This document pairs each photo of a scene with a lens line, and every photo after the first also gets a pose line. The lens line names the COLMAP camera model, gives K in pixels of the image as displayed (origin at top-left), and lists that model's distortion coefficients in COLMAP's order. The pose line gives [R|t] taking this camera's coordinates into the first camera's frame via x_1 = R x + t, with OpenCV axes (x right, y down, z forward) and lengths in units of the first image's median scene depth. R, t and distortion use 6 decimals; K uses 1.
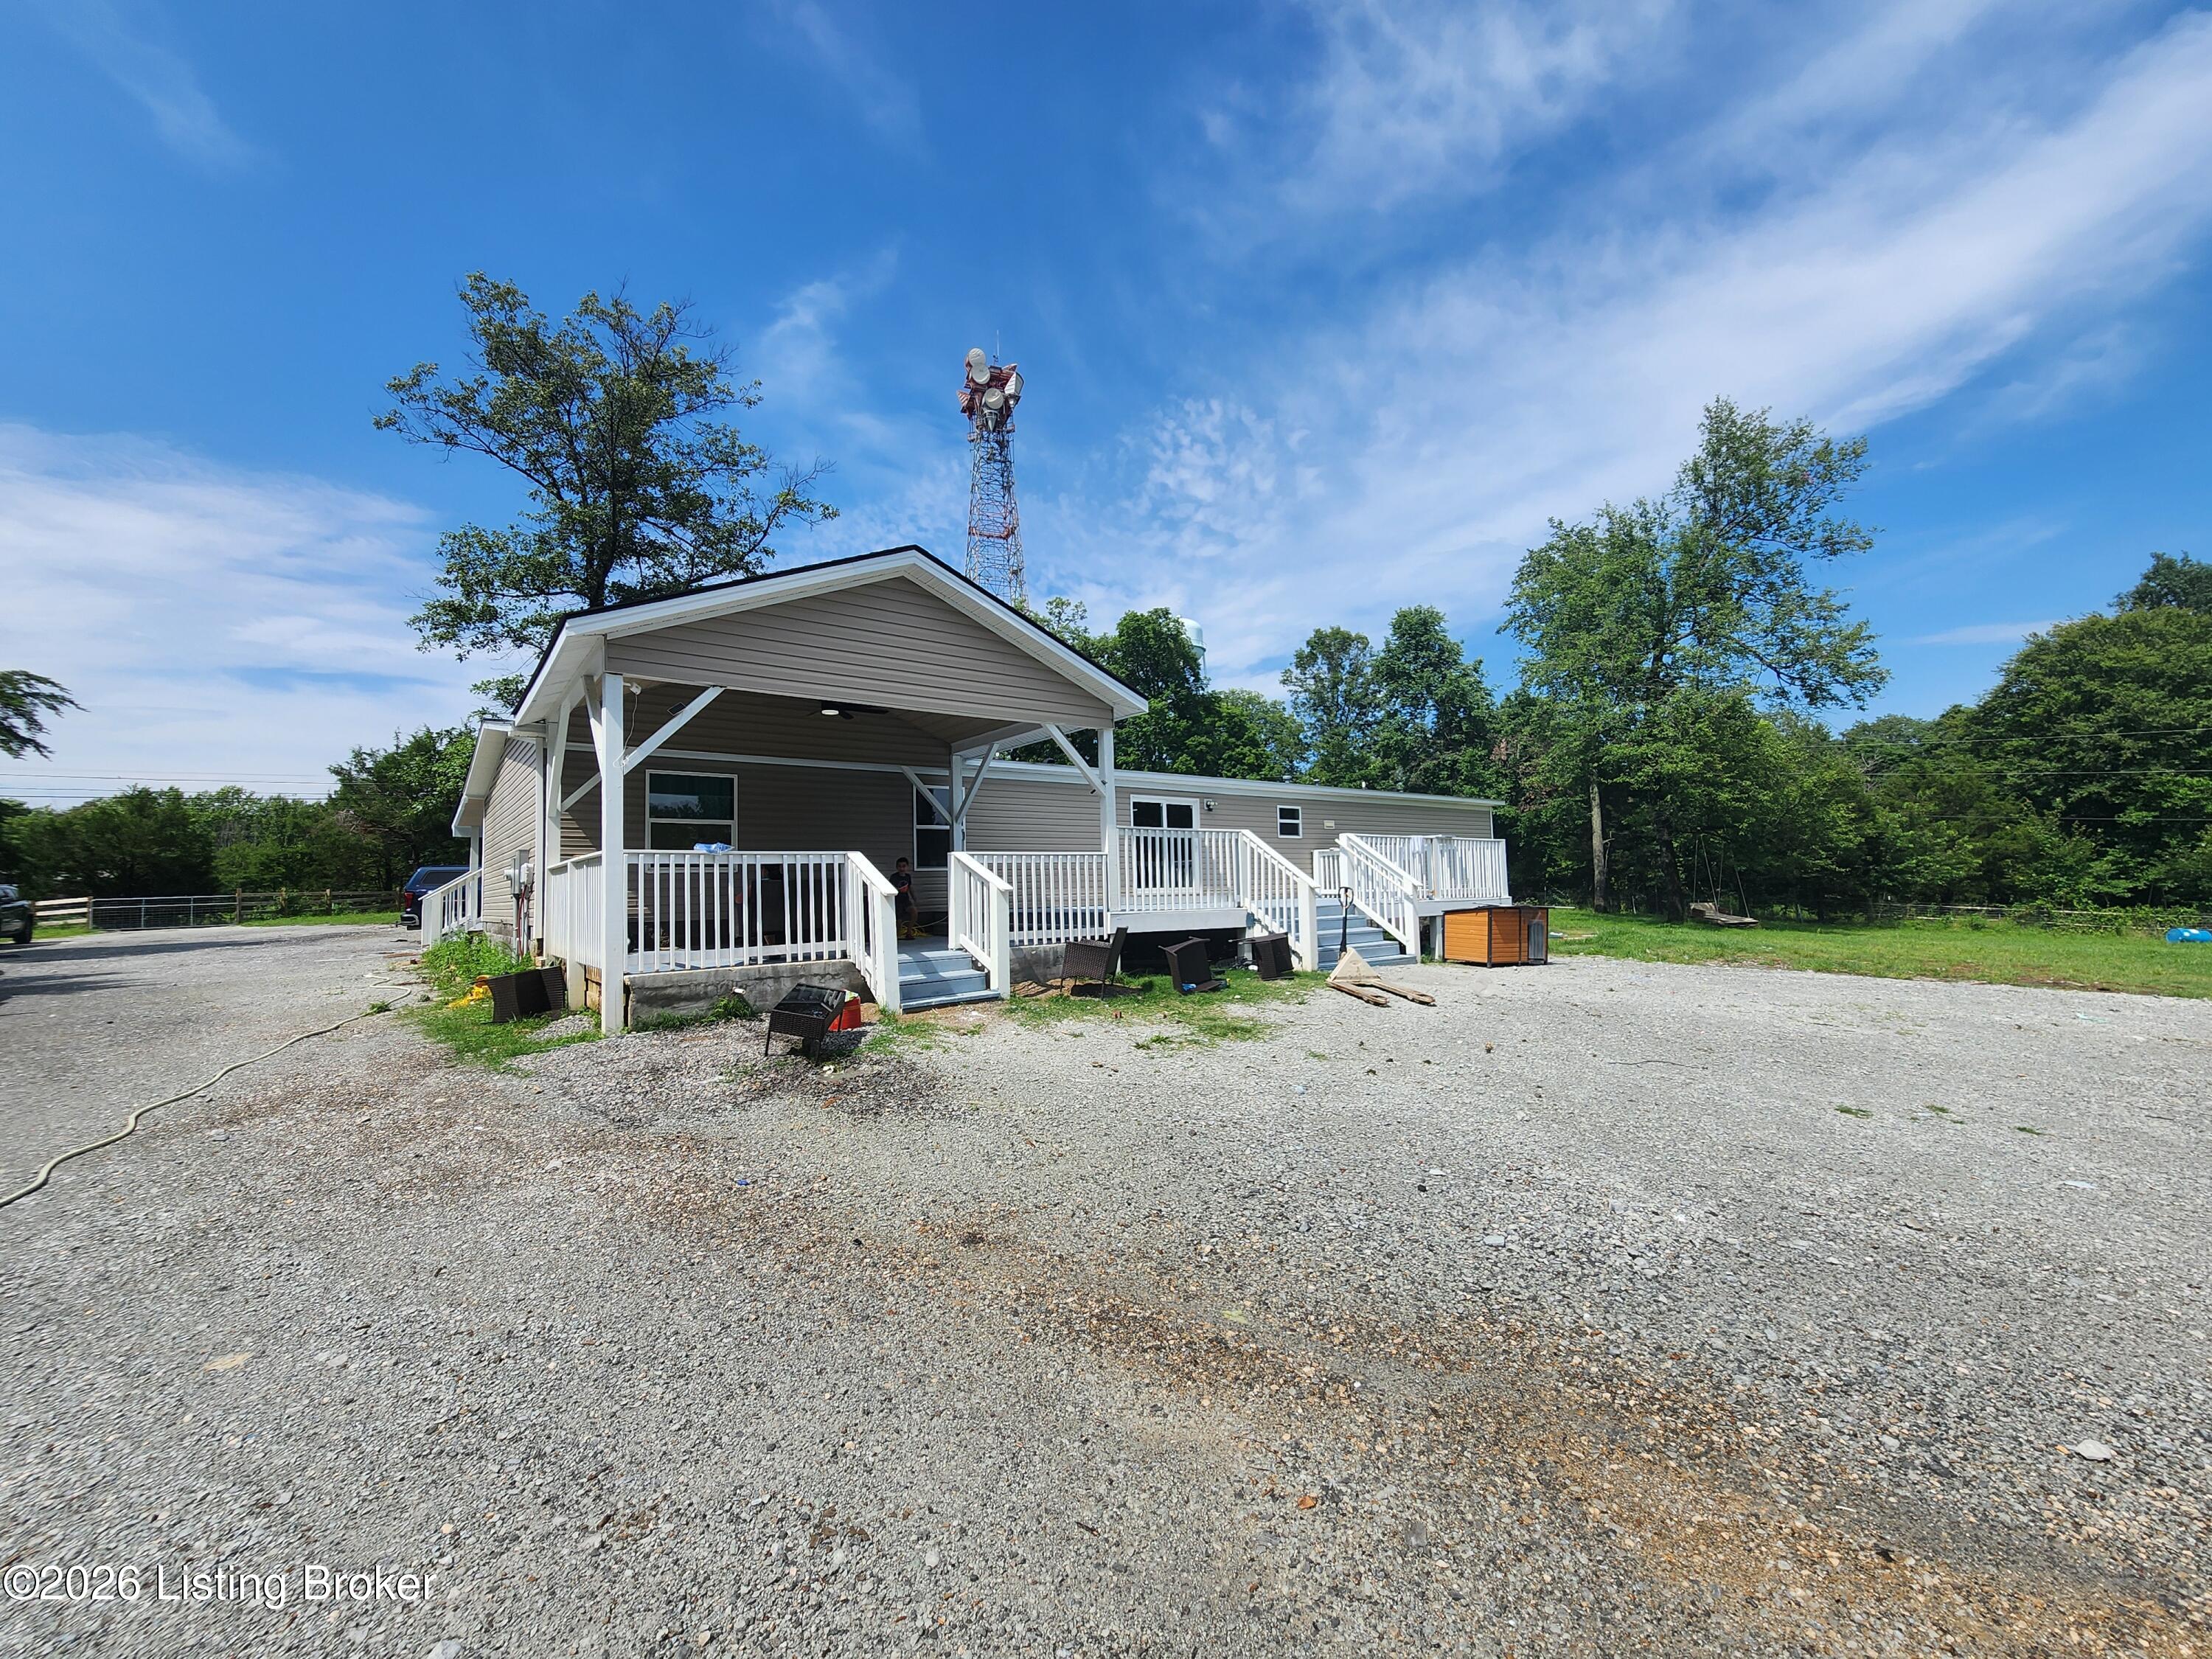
lens RADIAL K [[914.0, 0, 1101.7], [0, 914.0, 836.8], [0, 0, 1]] dist [-0.000394, 0.001136]
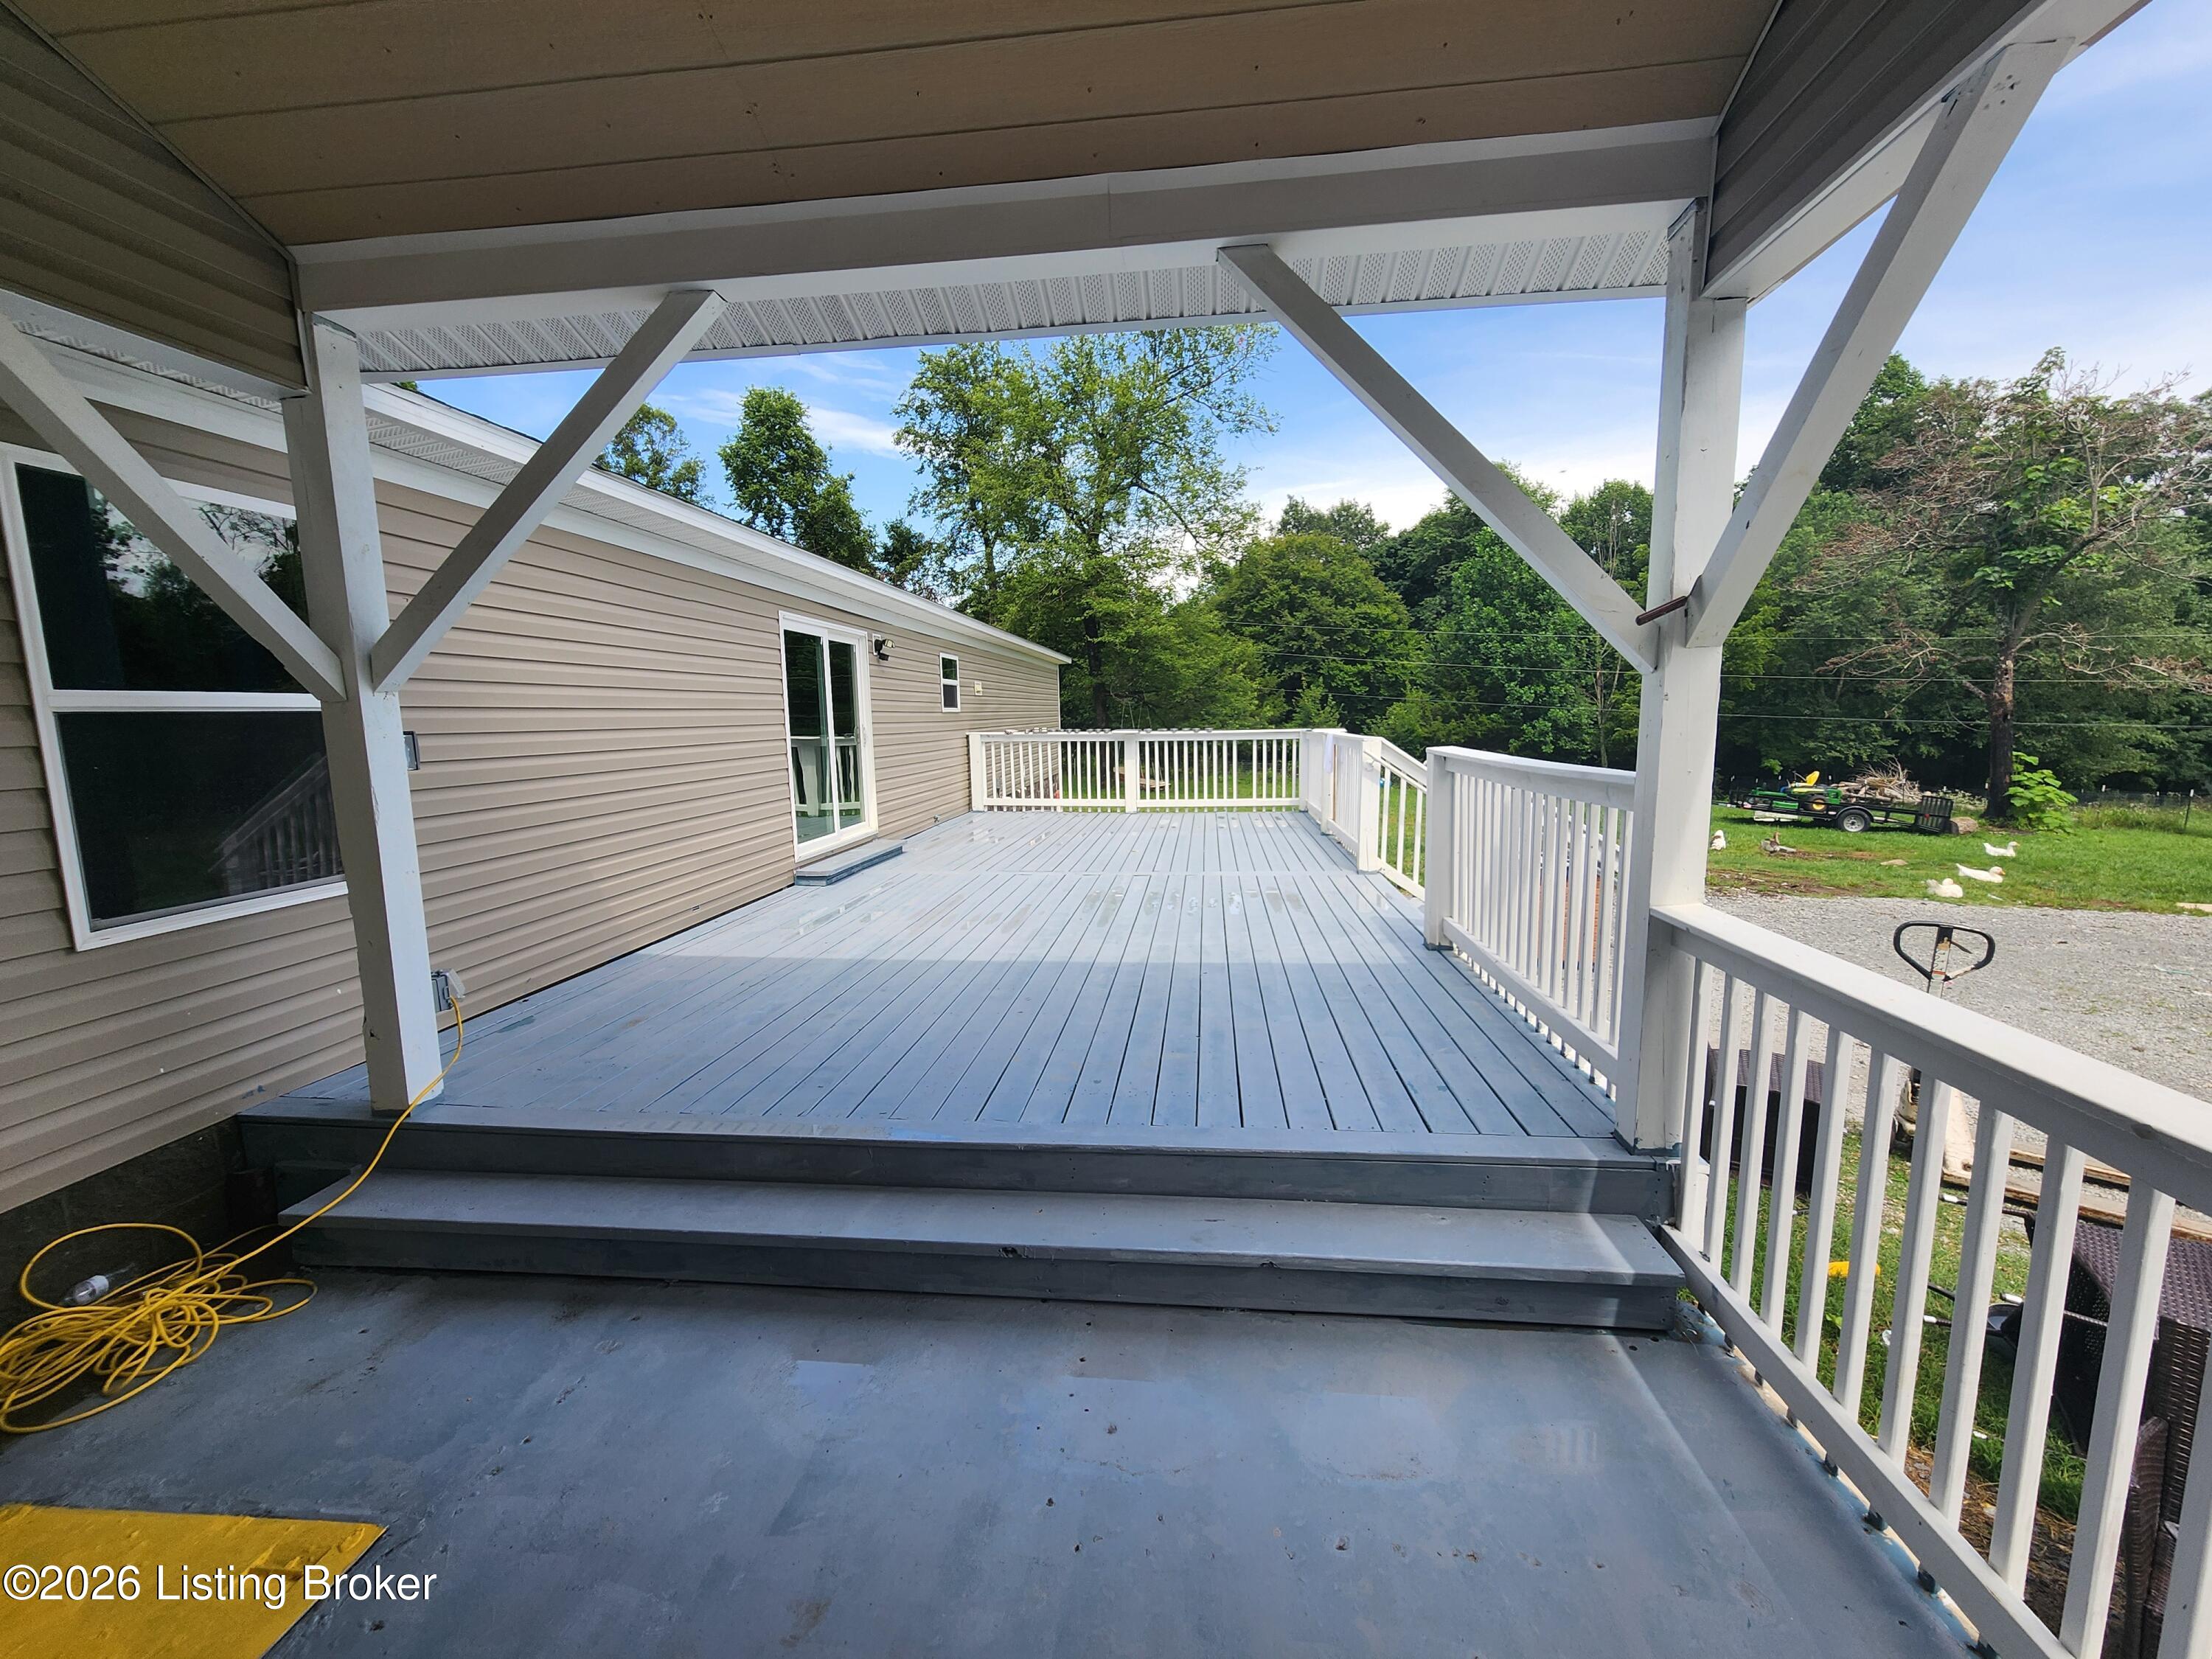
lens RADIAL K [[914.0, 0, 1111.2], [0, 914.0, 841.6], [0, 0, 1]] dist [-0.000394, 0.001136]
pose [[0.698239, -0.081204, 0.711244, -0.064626], [-0.049787, 0.985631, 0.161407, -0.007613], [-0.714131, -0.148111, 0.684164, 0.252089]]
